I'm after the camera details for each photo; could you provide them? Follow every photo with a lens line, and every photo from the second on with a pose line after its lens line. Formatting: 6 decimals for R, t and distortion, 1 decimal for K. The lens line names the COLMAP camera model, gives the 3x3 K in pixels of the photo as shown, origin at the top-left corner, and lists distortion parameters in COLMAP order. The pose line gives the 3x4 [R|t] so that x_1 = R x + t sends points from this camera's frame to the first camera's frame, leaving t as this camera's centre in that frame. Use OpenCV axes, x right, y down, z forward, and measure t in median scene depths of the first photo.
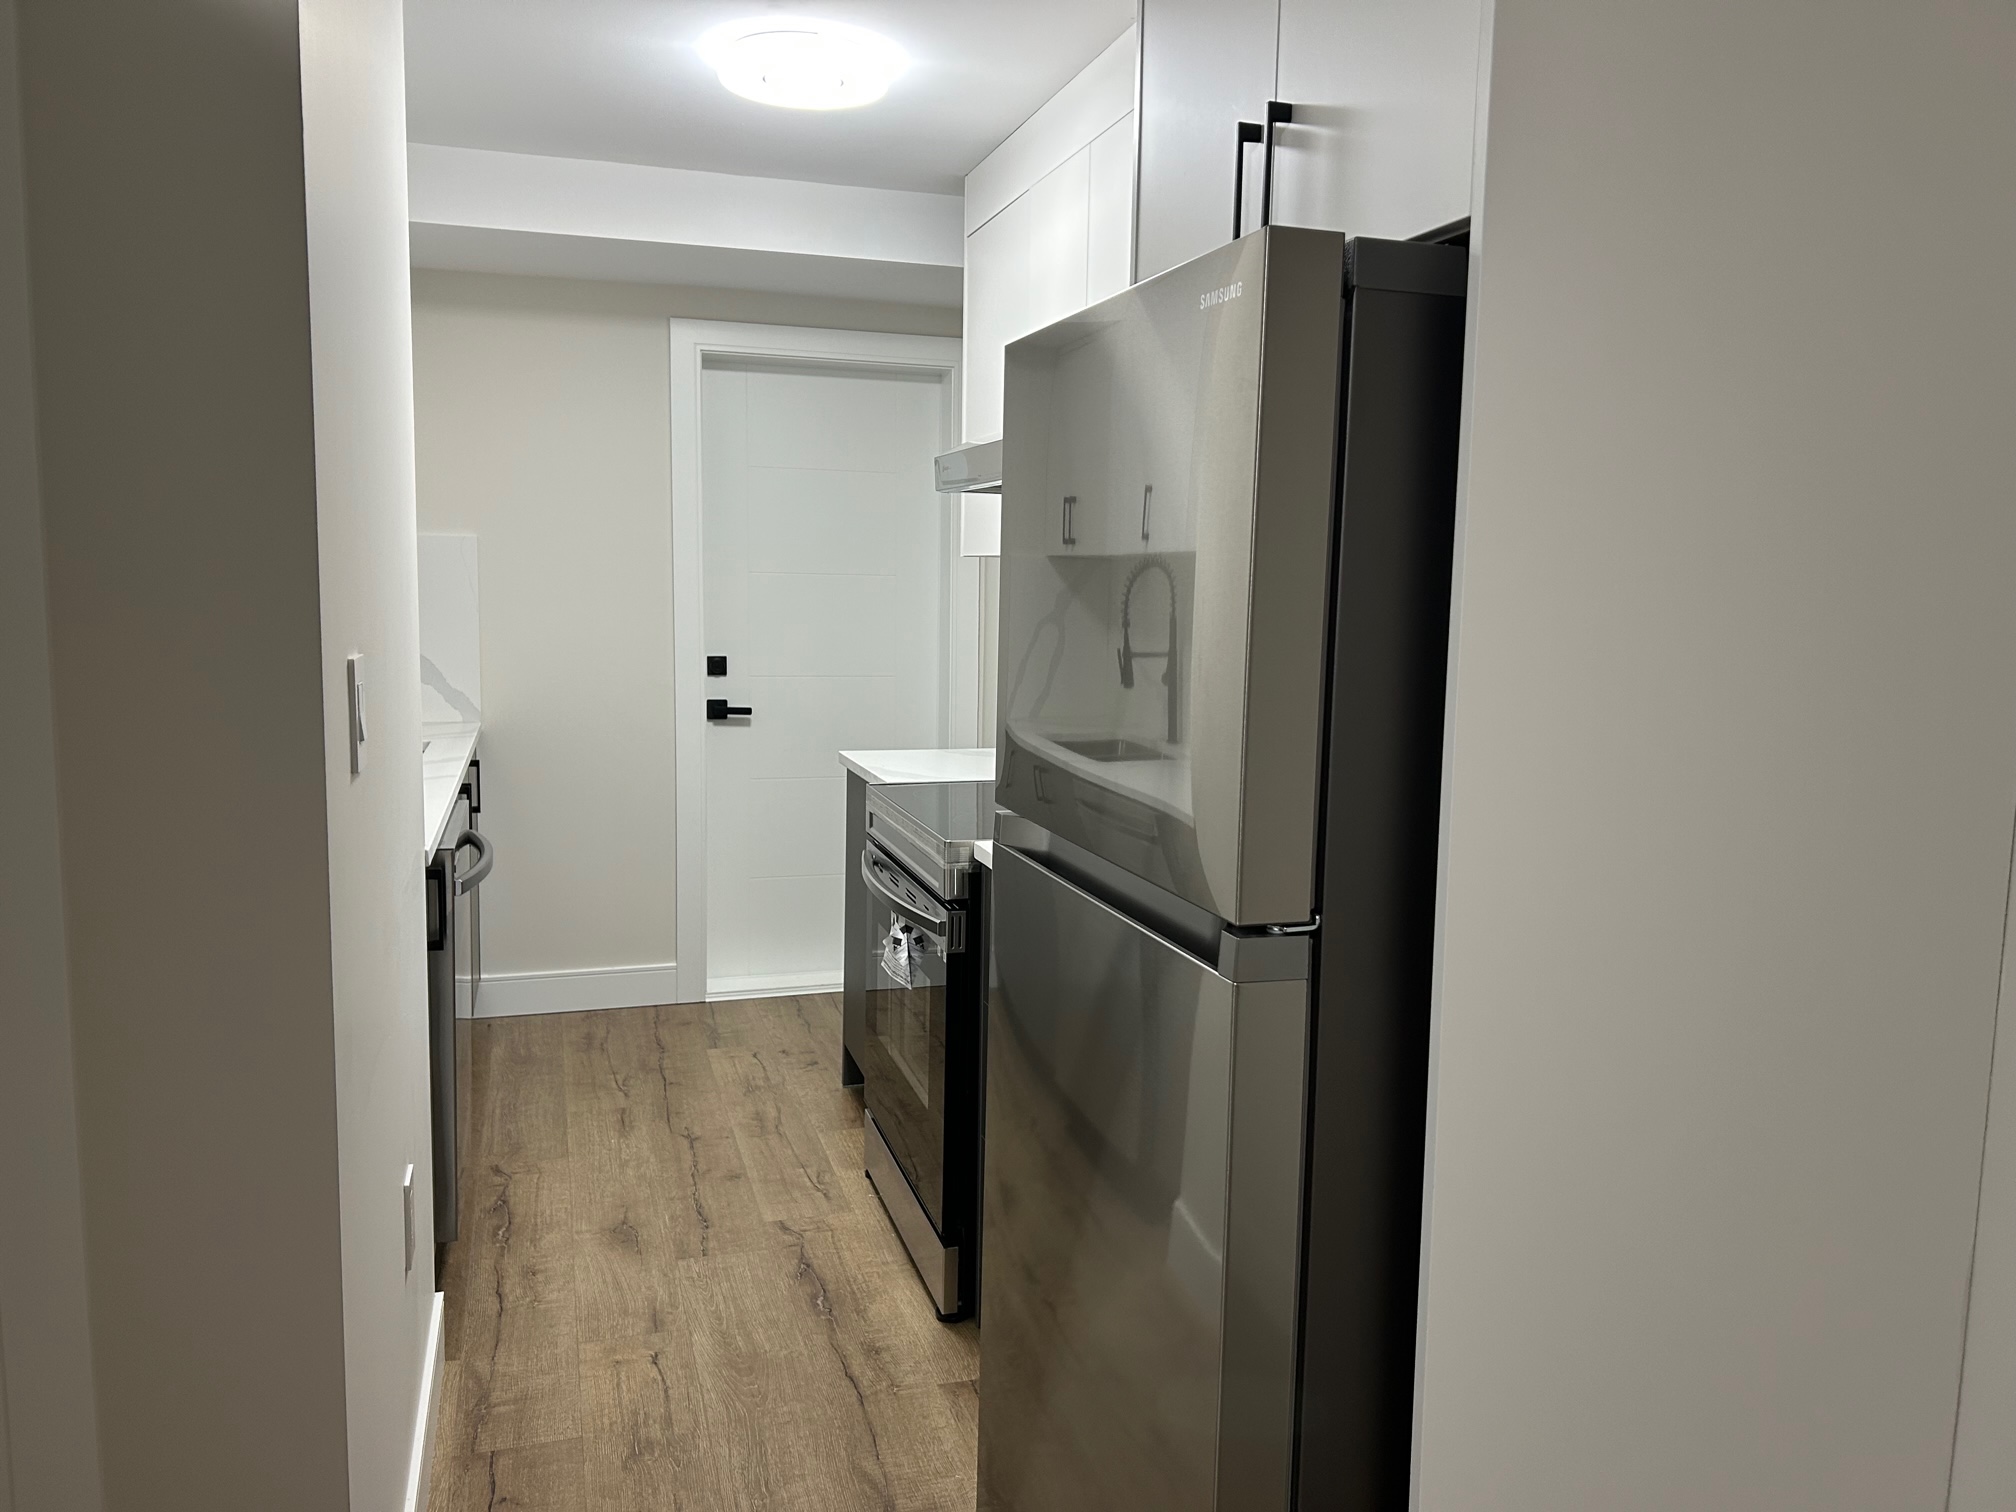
lens RADIAL K [[1527.4, 0, 1008.0], [0, 1527.4, 756.0], [0, 0, 1]] dist [0.000857, -0.002205]
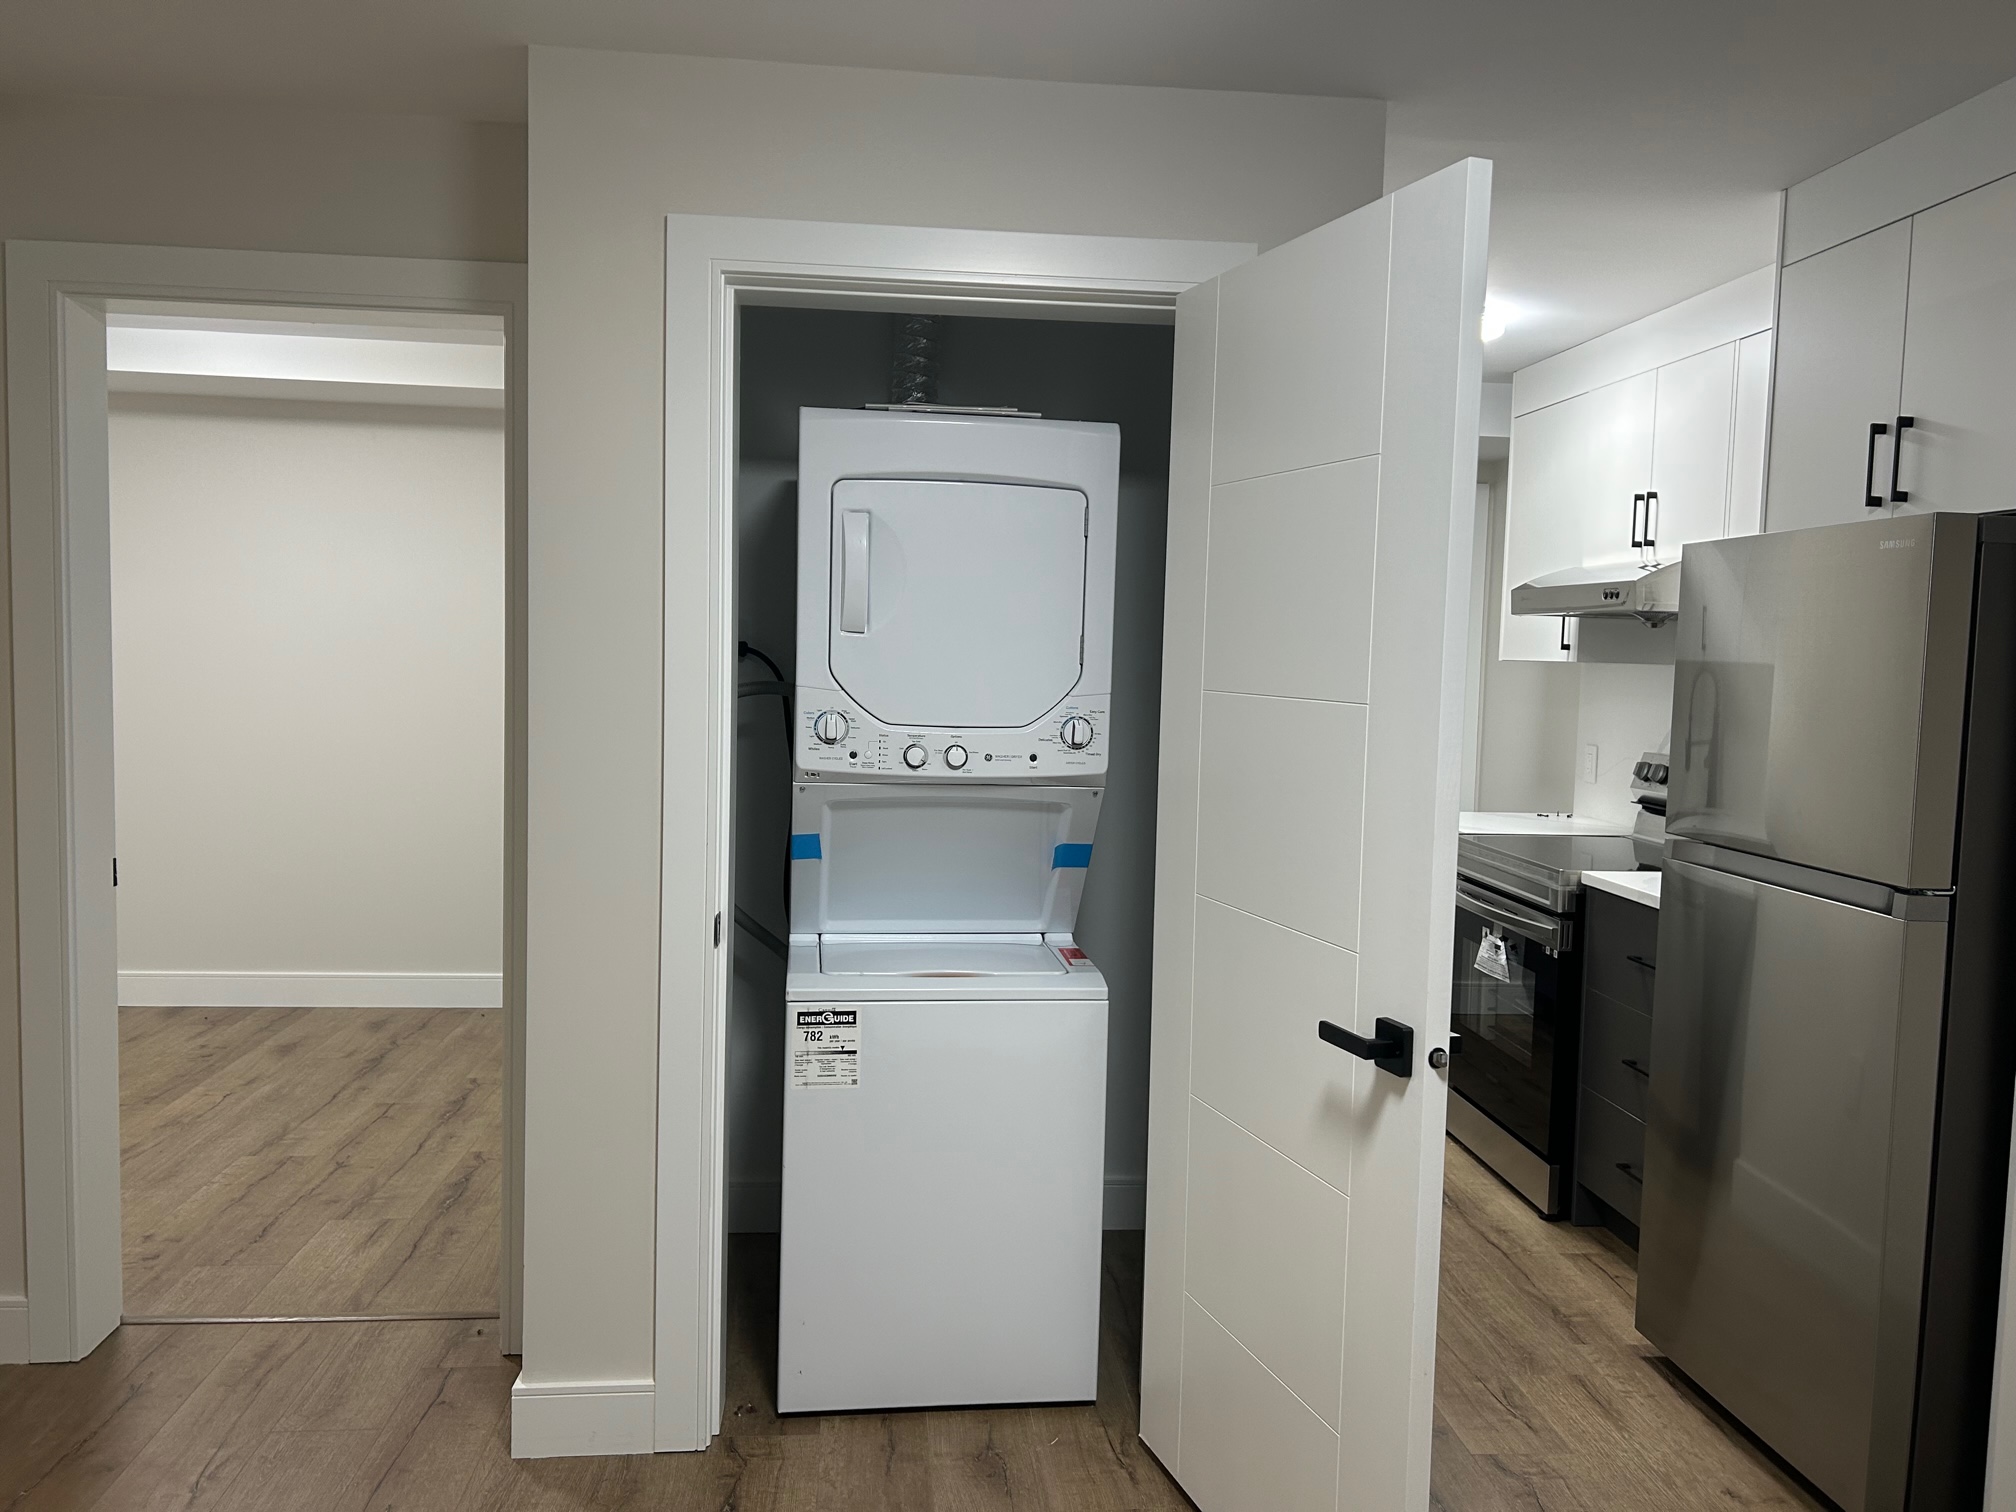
lens RADIAL K [[1527.4, 0, 1008.0], [0, 1527.4, 756.0], [0, 0, 1]] dist [0.000857, -0.002205]
pose [[0.979443, 0.027450, -0.199846, -0.260029], [-0.038358, 0.997966, -0.050911, 0.041785], [0.198042, 0.057530, 0.978504, -0.482461]]
